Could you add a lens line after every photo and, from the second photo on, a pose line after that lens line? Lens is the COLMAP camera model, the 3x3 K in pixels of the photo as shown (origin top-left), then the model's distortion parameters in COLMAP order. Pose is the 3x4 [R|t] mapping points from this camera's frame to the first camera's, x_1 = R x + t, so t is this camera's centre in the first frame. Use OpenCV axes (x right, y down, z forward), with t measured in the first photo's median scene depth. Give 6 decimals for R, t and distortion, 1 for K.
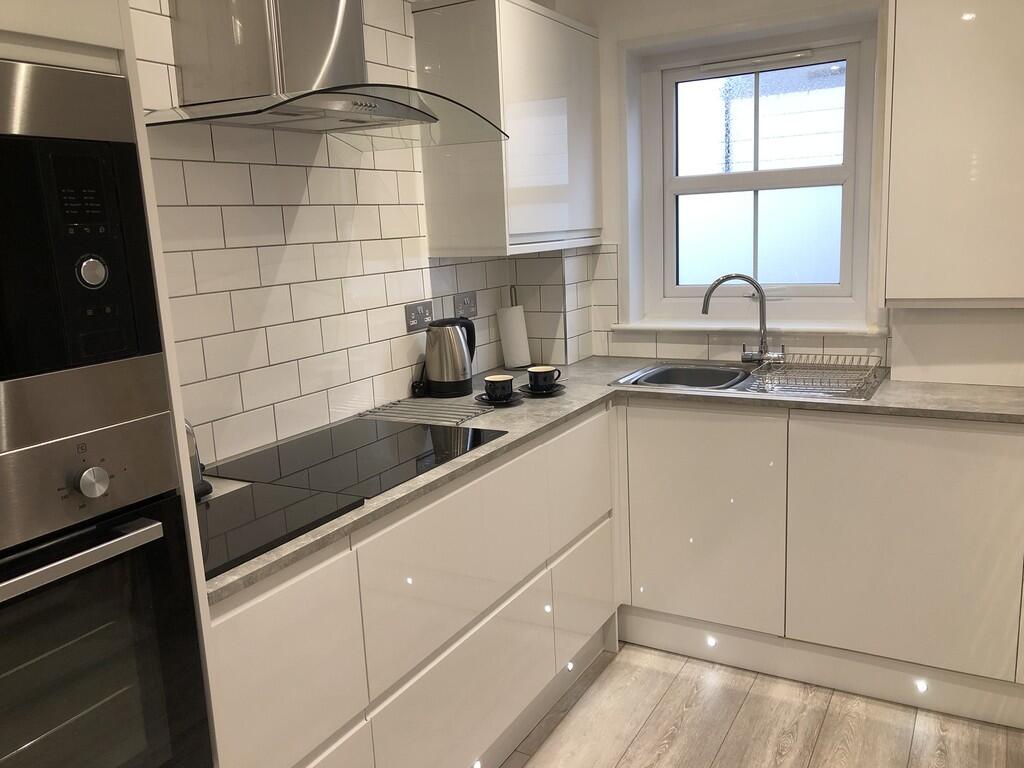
lens RADIAL K [[839.5, 0, 509.0], [0, 839.5, 386.1], [0, 0, 1]] dist [0.024339, -0.006602]
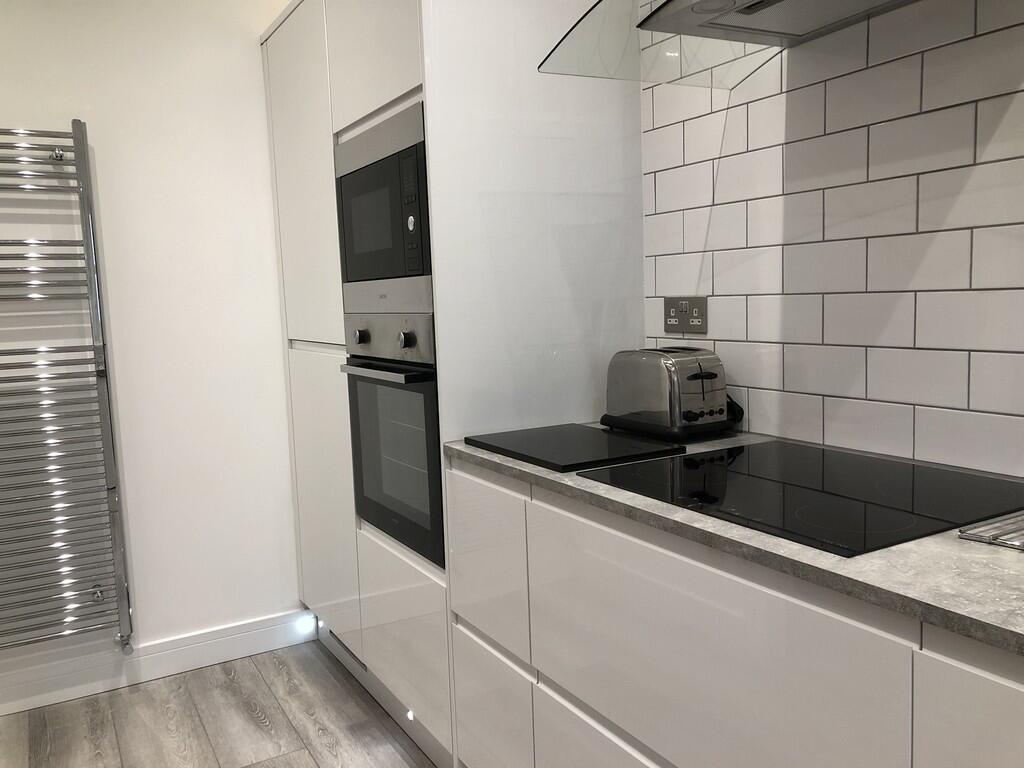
lens RADIAL K [[839.5, 0, 509.0], [0, 839.5, 386.1], [0, 0, 1]] dist [0.024339, -0.006602]
pose [[-0.510498, 0.166706, -0.843565, 0.485872], [-0.098743, 0.963172, 0.250099, -0.137920], [0.854191, 0.210971, -0.475236, 1.077252]]
